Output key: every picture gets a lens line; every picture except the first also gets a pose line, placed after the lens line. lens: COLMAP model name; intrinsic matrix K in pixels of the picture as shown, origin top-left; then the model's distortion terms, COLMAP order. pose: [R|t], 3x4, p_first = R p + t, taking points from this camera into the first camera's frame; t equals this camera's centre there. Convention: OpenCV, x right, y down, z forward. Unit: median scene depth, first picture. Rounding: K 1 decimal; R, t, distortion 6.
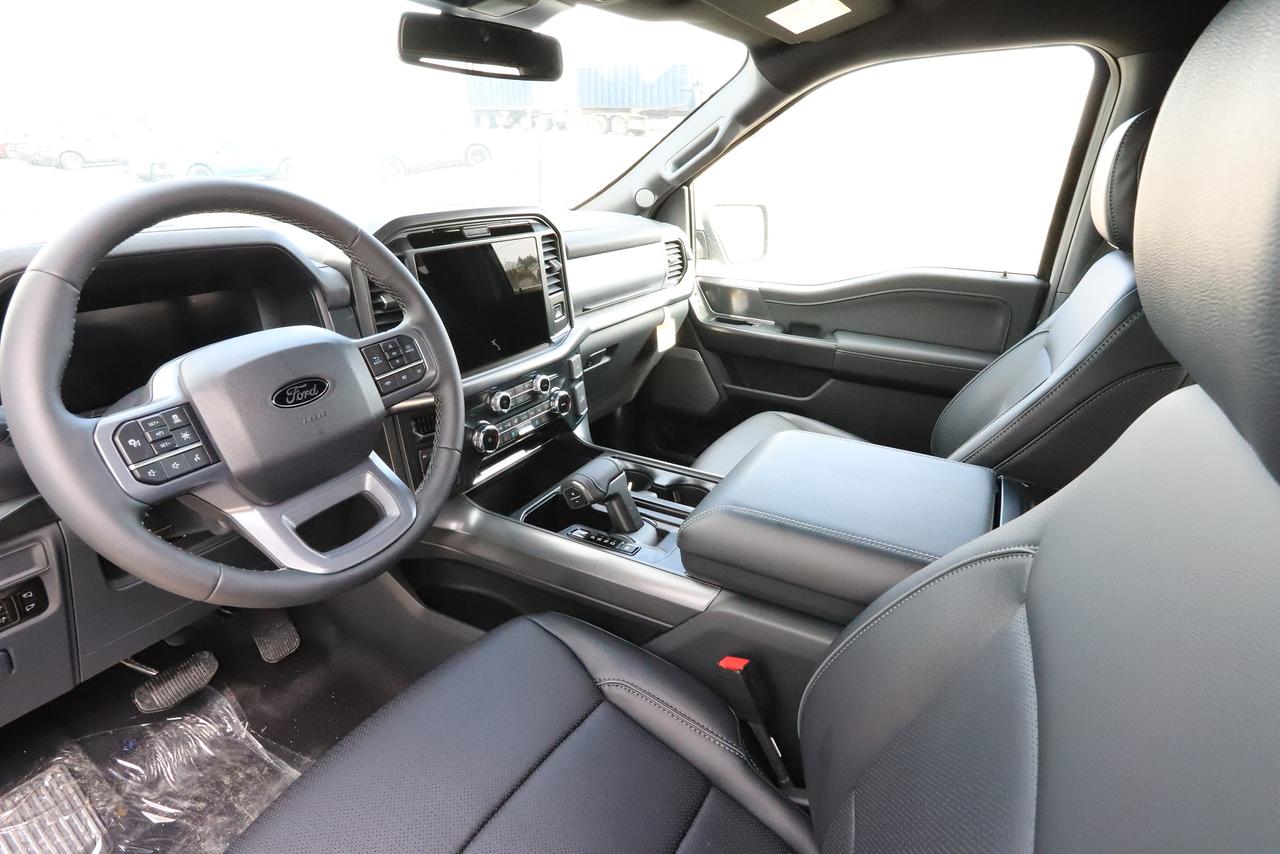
lens RADIAL K [[678.8, 0, 646.9], [0, 678.8, 426.8], [0, 0, 1]] dist [-0.083093, 0.045365]
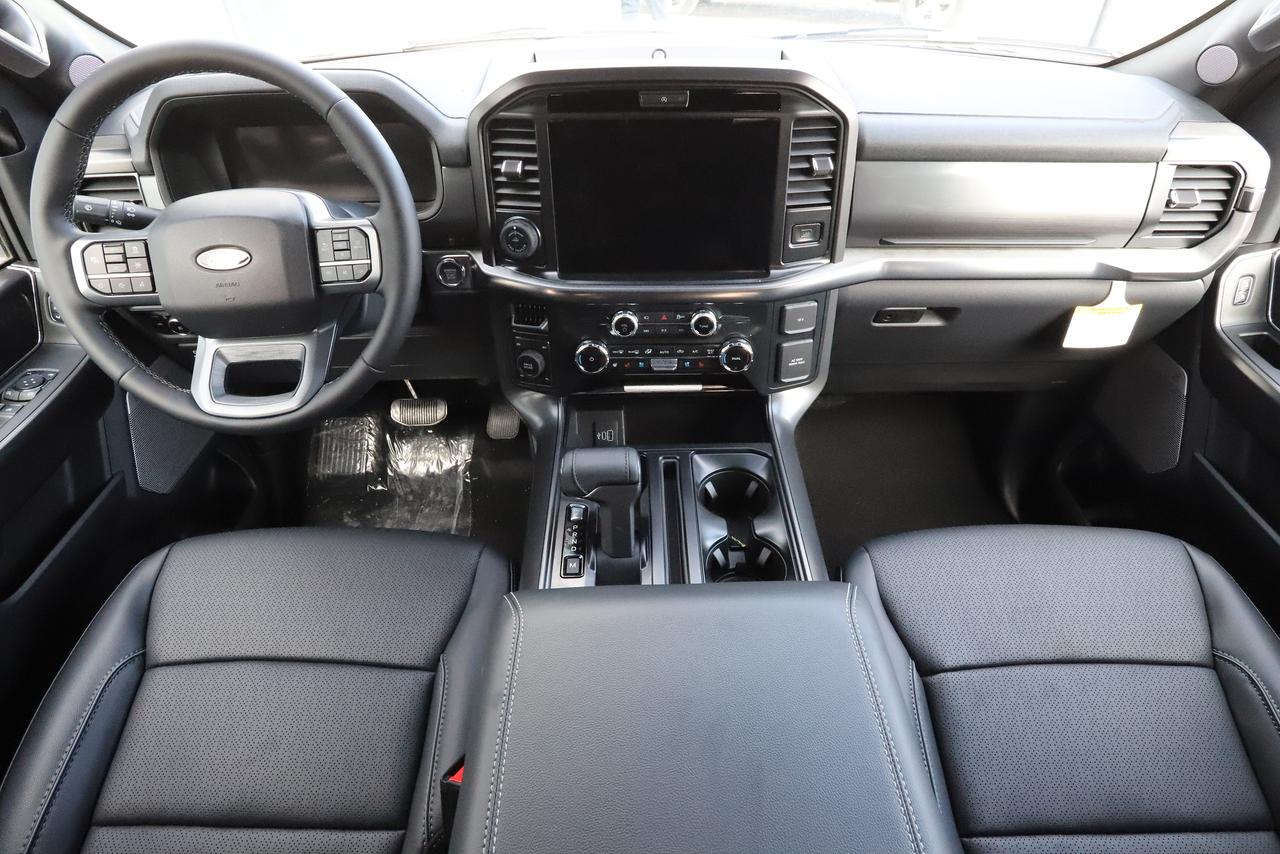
lens RADIAL K [[678.8, 0, 646.9], [0, 678.8, 426.8], [0, 0, 1]] dist [-0.083093, 0.045365]
pose [[0.495994, 0.536083, -0.683085, 0.415779], [-0.306500, 0.844119, 0.439910, -0.295419], [0.812433, -0.008827, 0.582988, 0.541817]]
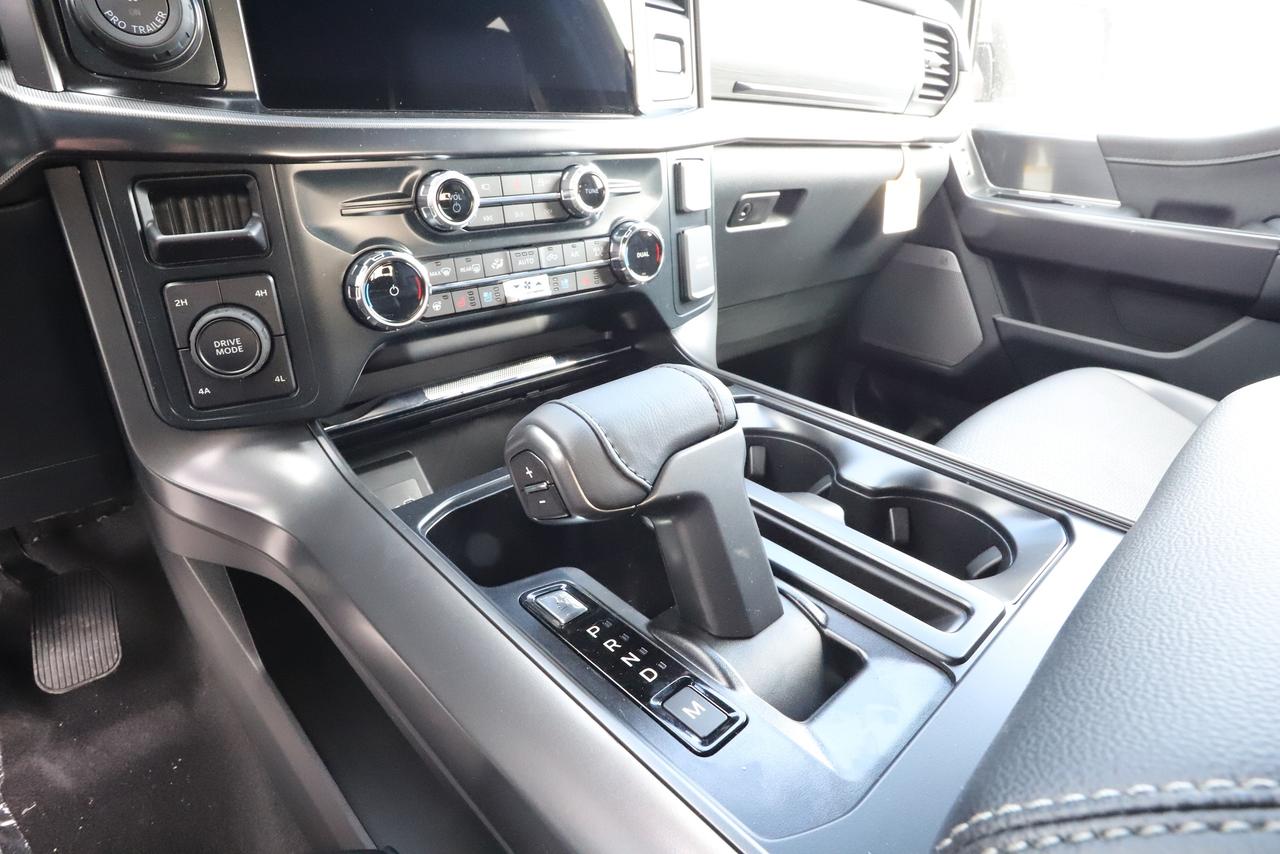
lens RADIAL K [[687.3, 0, 655.8], [0, 687.3, 423.9], [0, 0, 1]] dist [-0.068626, 0.000606]
pose [[0.955638, 0.138352, -0.260029, 0.008315], [-0.129255, 0.990255, 0.051850, 0.051589], [0.264668, -0.015940, 0.964208, 0.660299]]
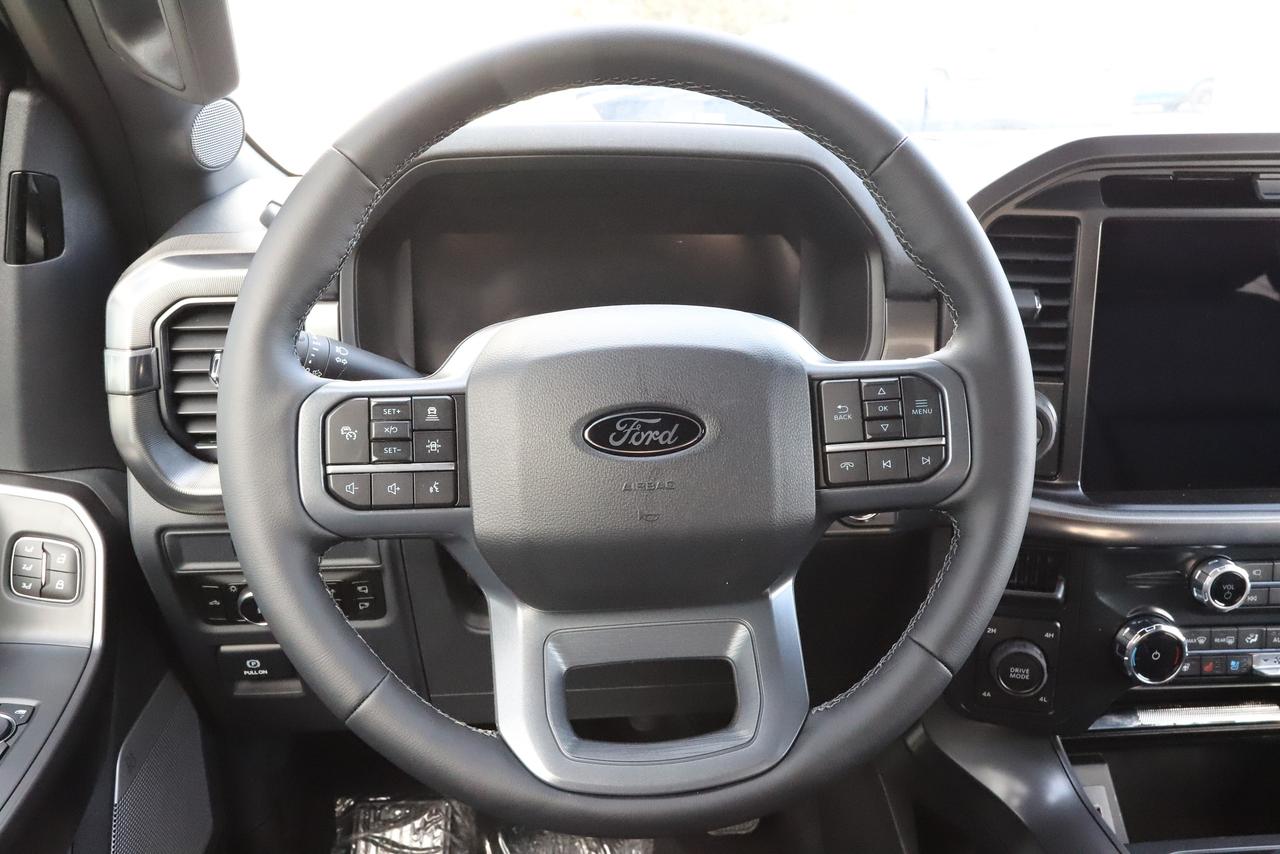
lens RADIAL K [[1041.2, 0, 640.0], [0, 1041.2, 427.0], [0, 0, 1]] dist [0.005189, 0.014472]
pose [[0.572034, 0.262697, -0.777024, 0.060566], [-0.313999, 0.945297, 0.088425, -0.072984], [0.757747, 0.193403, 0.623229, 0.288491]]
